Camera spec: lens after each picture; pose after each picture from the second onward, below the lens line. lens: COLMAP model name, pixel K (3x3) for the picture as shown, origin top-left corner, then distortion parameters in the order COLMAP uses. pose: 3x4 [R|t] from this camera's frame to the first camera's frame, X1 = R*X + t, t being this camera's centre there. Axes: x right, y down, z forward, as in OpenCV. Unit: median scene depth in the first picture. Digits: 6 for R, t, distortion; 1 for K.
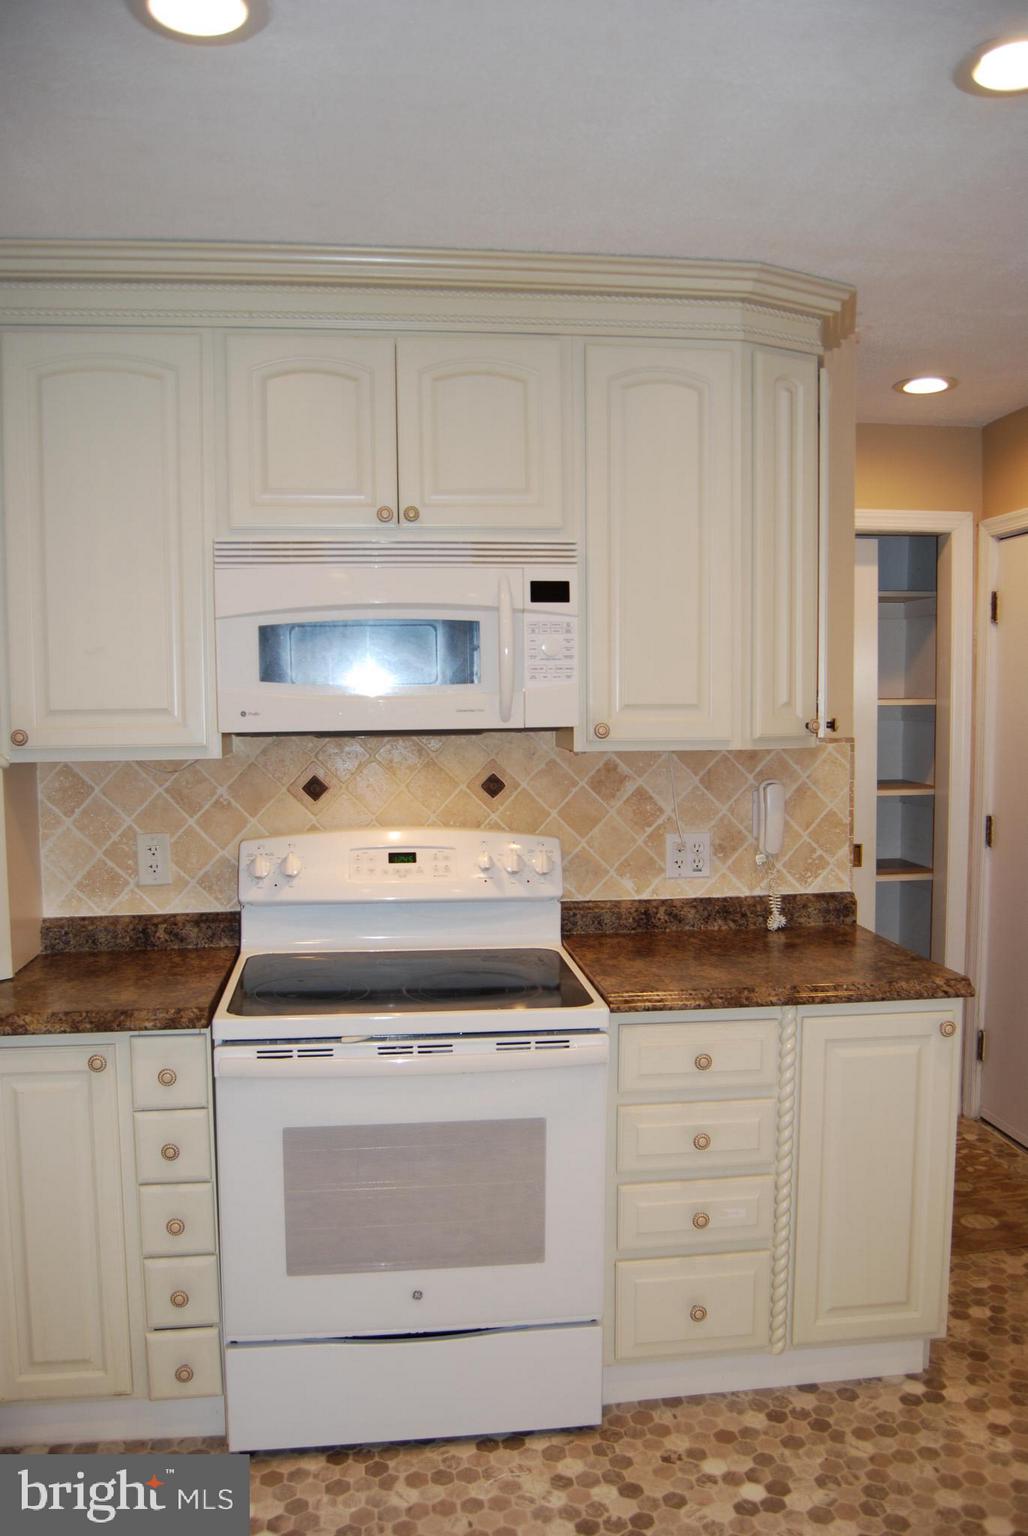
lens RADIAL K [[1205.5, 0, 517.2], [0, 1205.5, 792.0], [0, 0, 1]] dist [-0.097630, 0.037927]
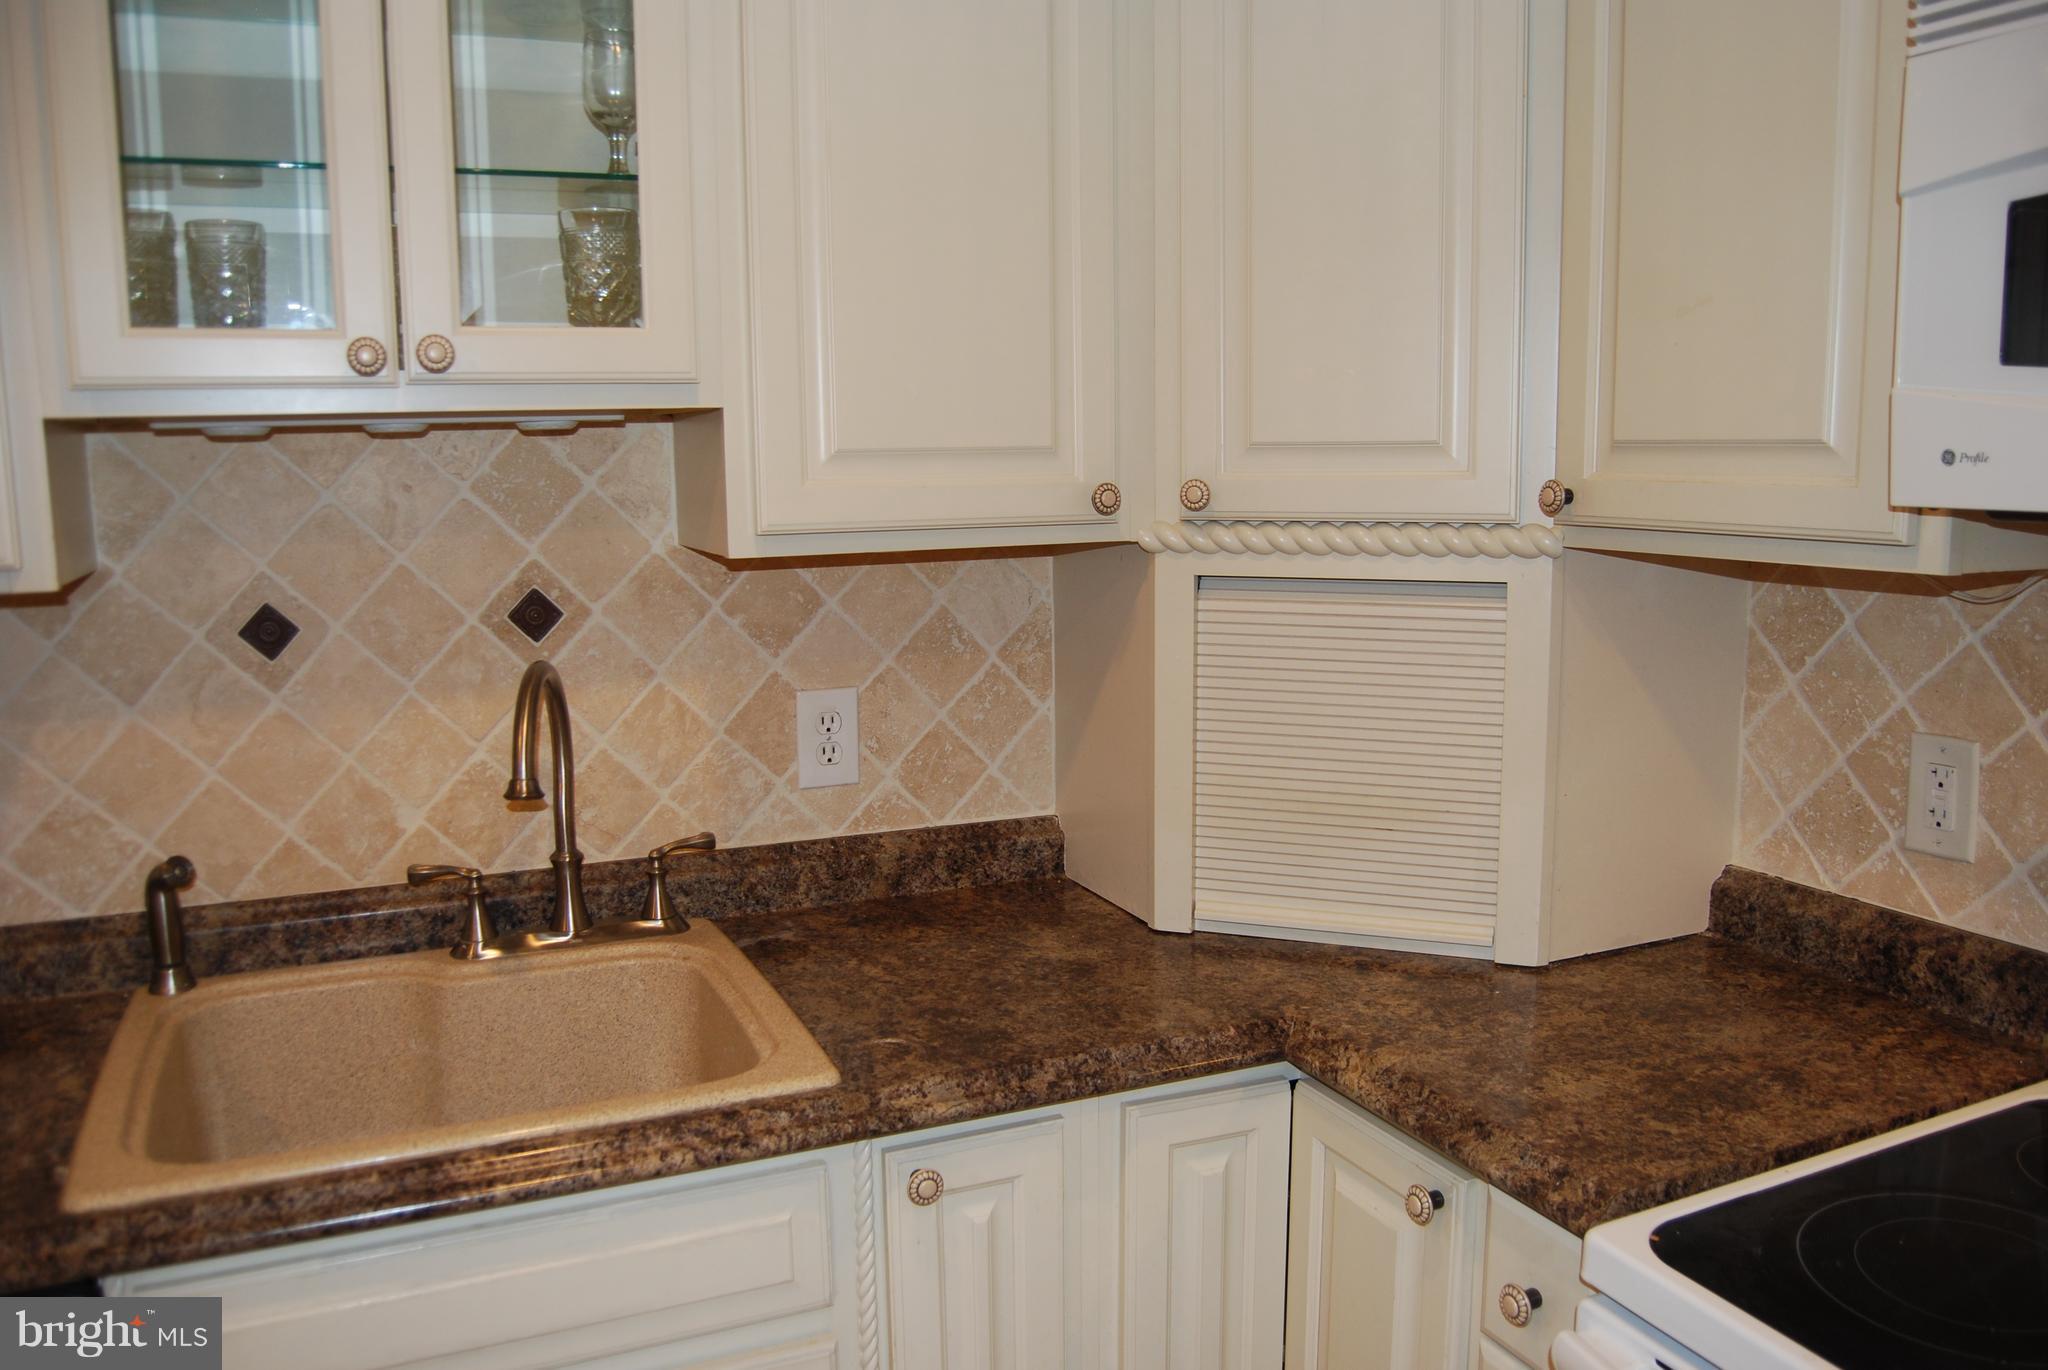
lens RADIAL K [[1607.3, 0, 1035.9], [0, 1607.3, 694.2], [0, 0, 1]] dist [-0.097630, 0.037927]
pose [[0.291469, 0.151691, -0.944477, 0.126691], [-0.067728, 0.988141, 0.137802, -0.035627], [0.954180, 0.023802, 0.298286, 0.524825]]
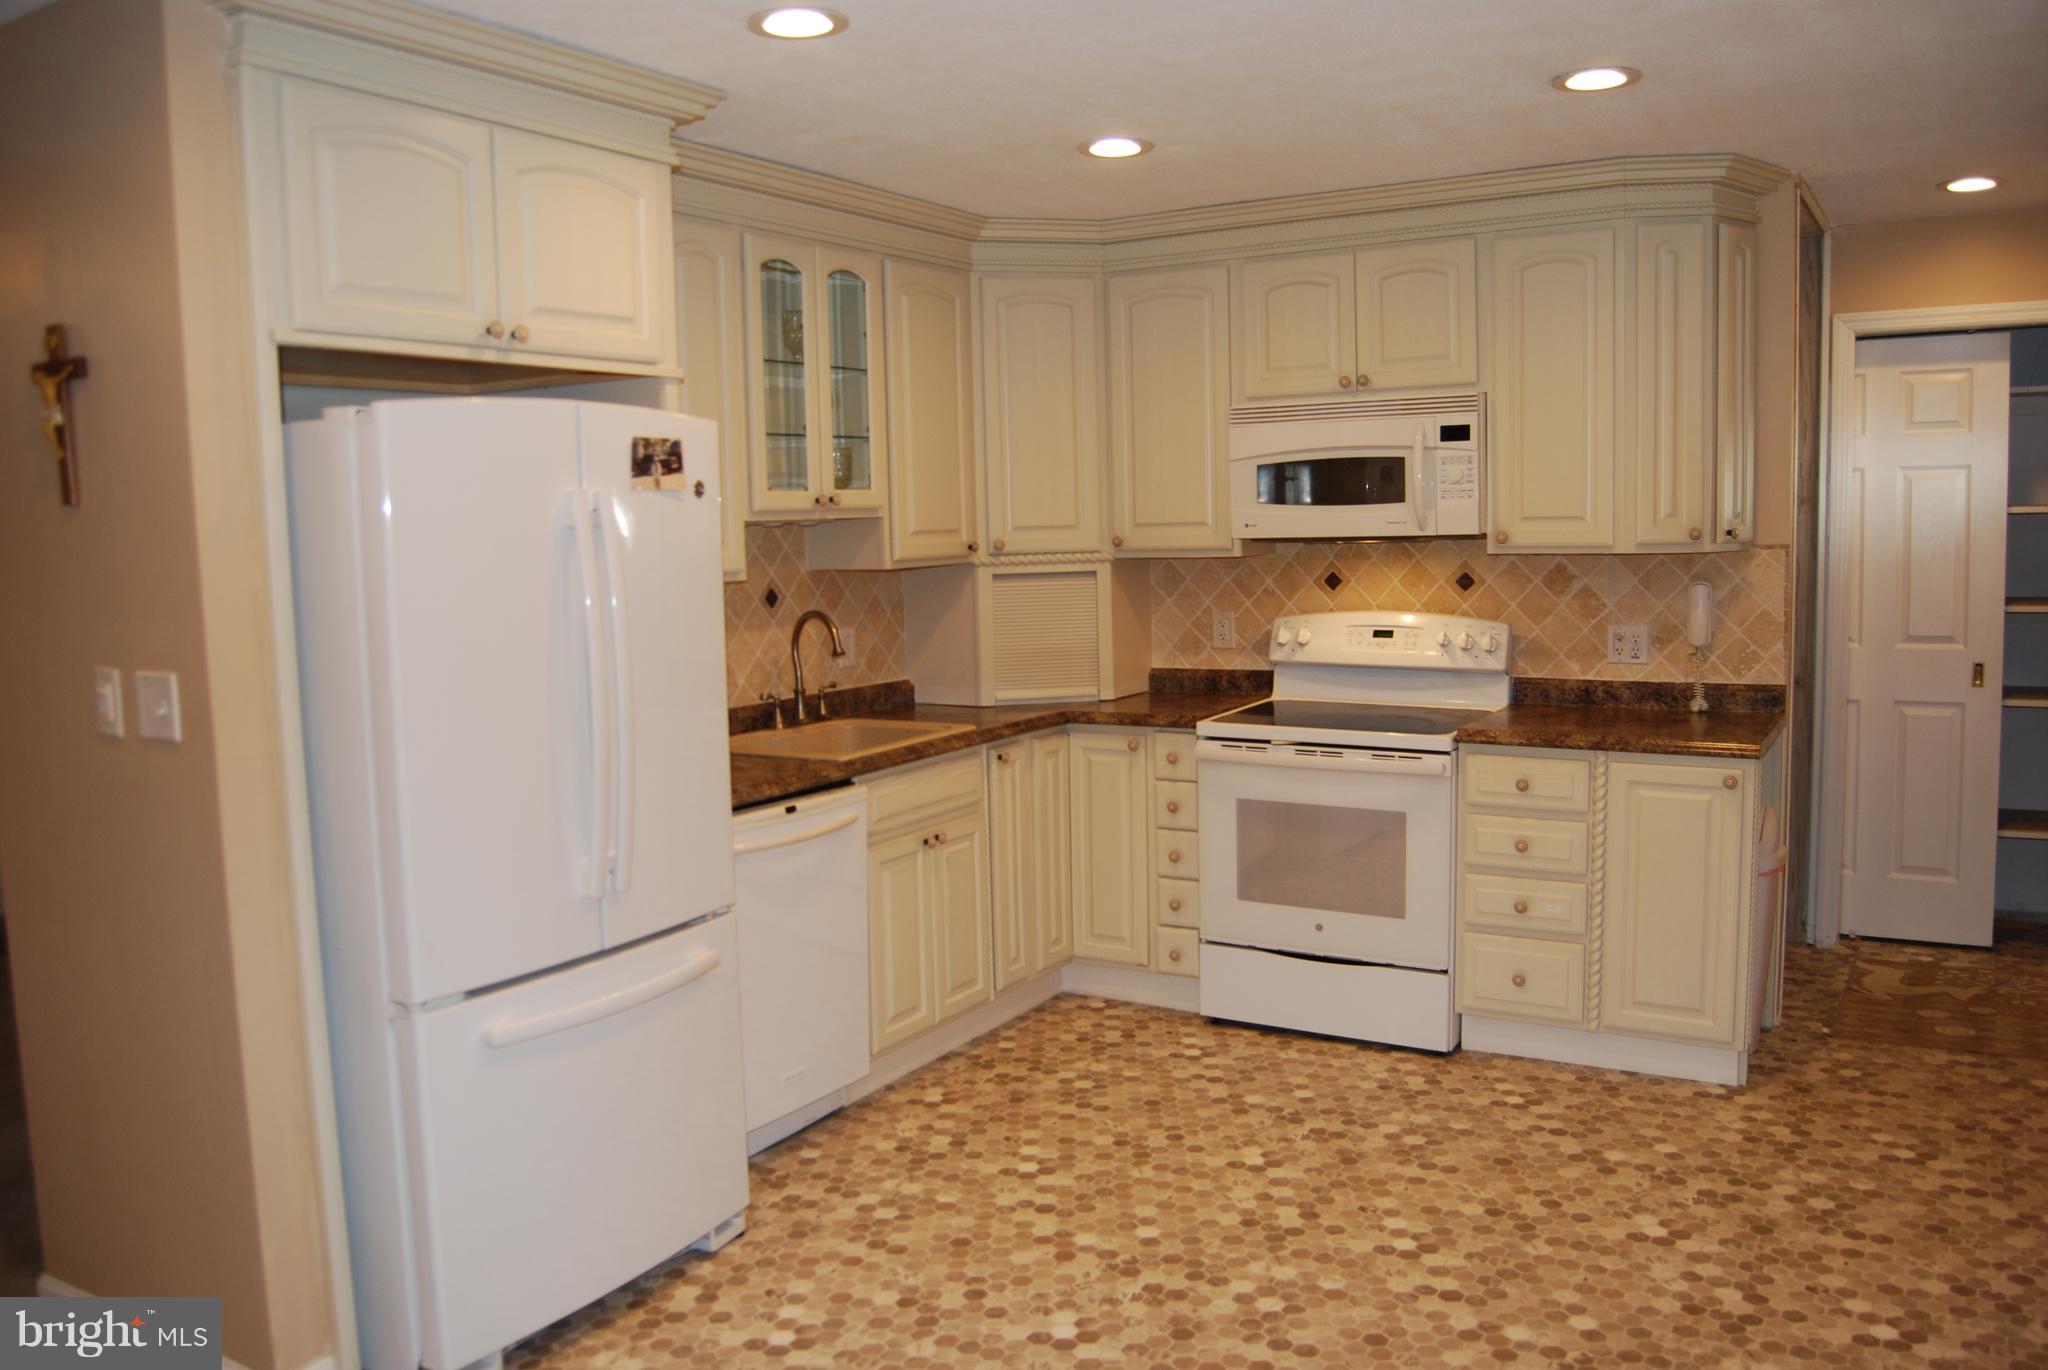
lens RADIAL K [[1607.3, 0, 1035.9], [0, 1607.3, 694.2], [0, 0, 1]] dist [-0.097630, 0.037927]
pose [[0.786396, 0.056882, -0.615098, 0.685718], [-0.030395, 0.998108, 0.053441, 0.038239], [0.616975, -0.023330, 0.786637, -0.614741]]
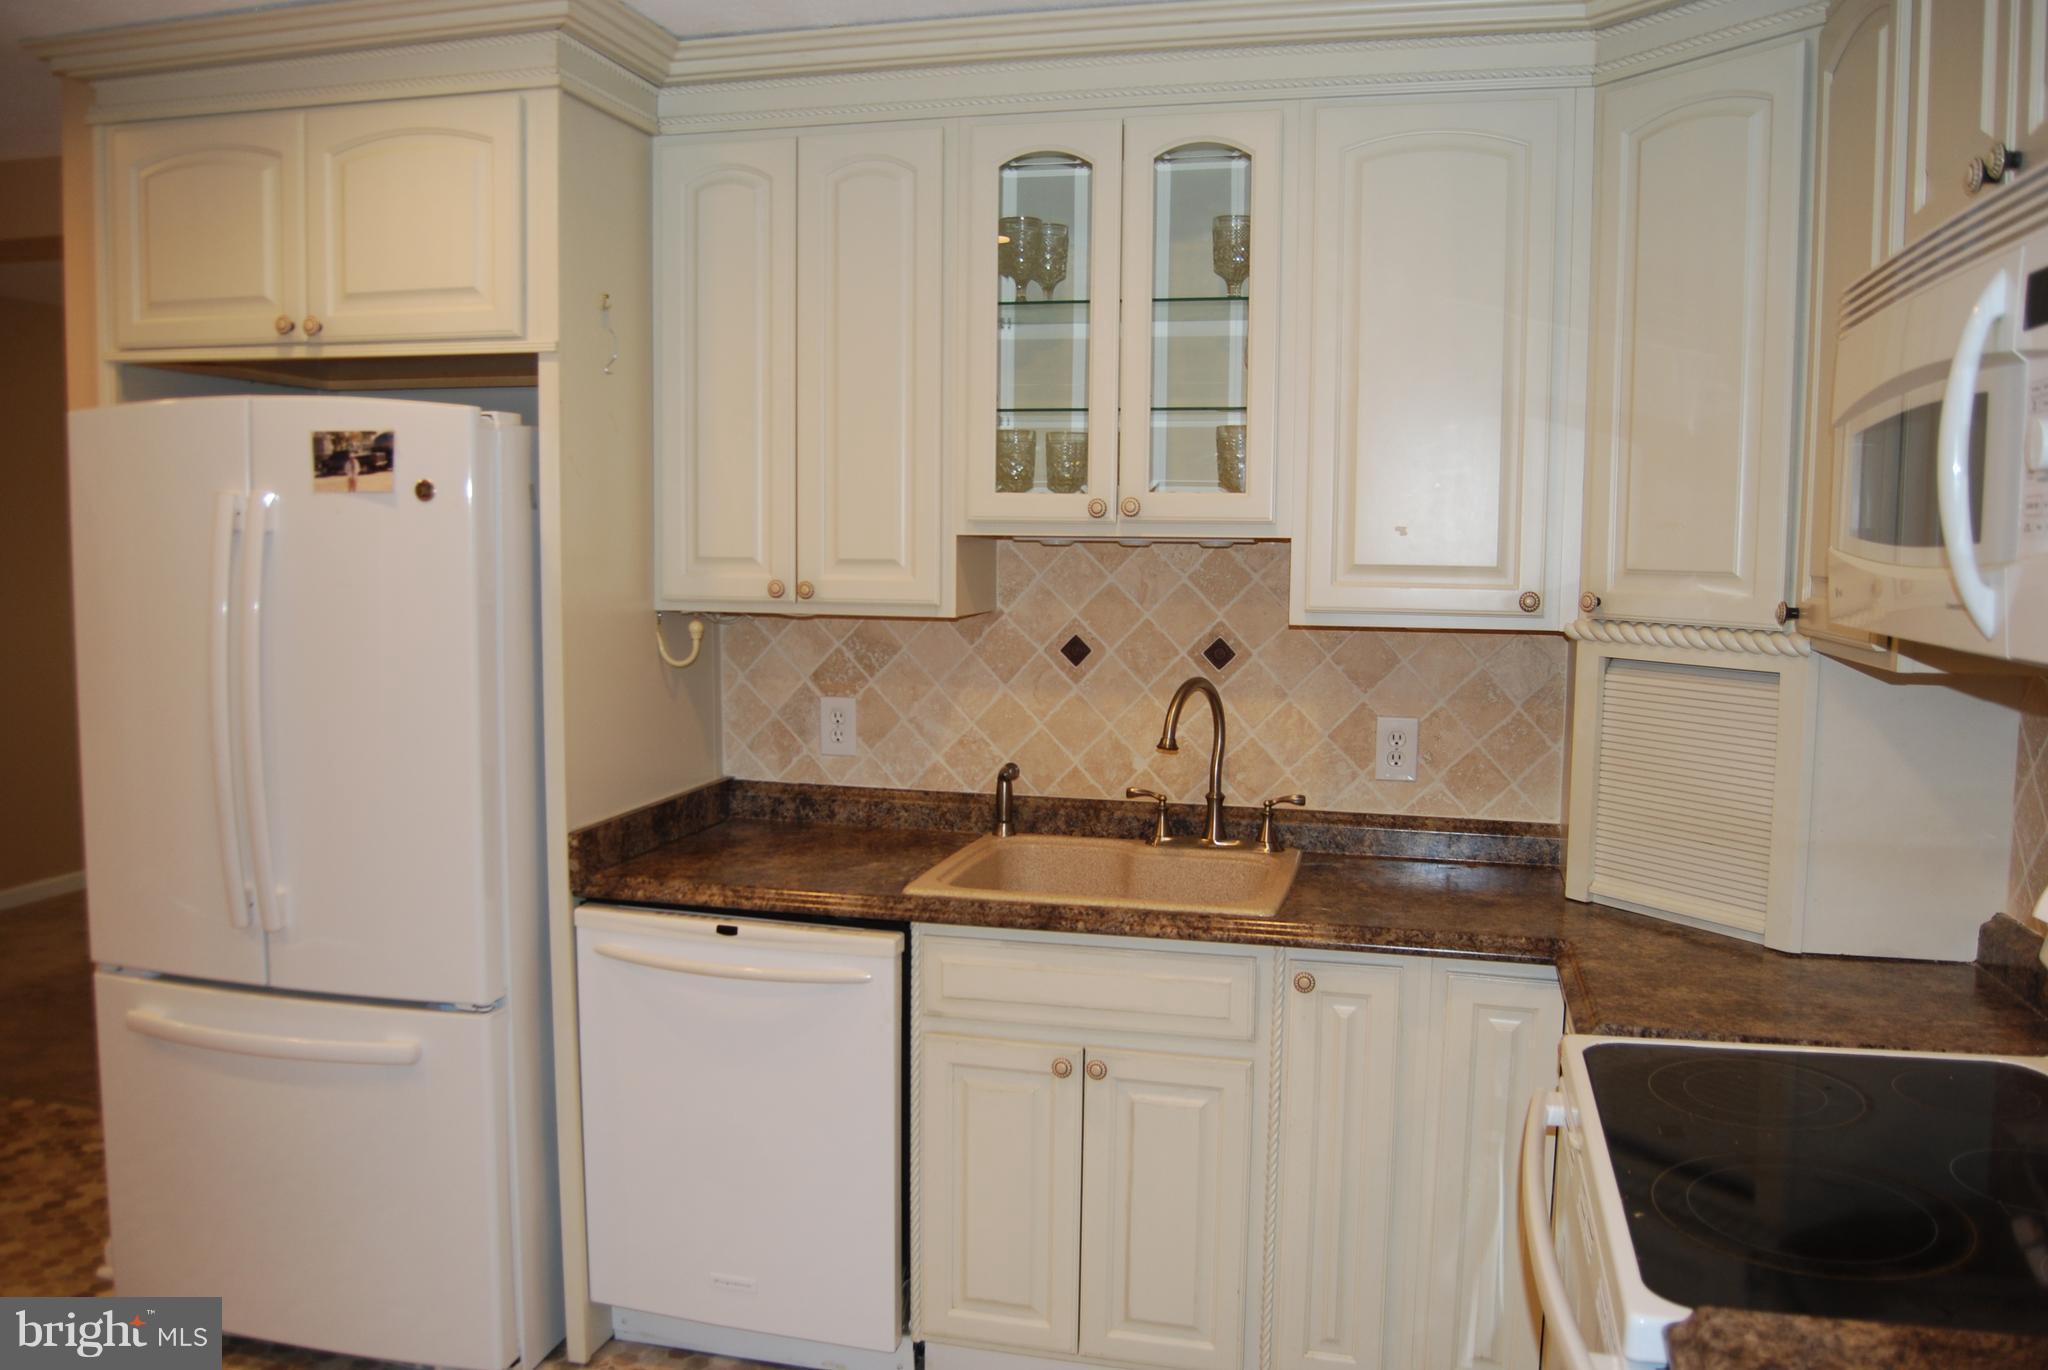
lens RADIAL K [[1607.3, 0, 1035.9], [0, 1607.3, 694.2], [0, 0, 1]] dist [-0.097630, 0.037927]
pose [[-0.361207, 0.096226, -0.927508, 0.528255], [-0.083020, 0.987393, 0.134771, -0.075687], [0.928783, 0.125682, -0.348664, 0.796785]]
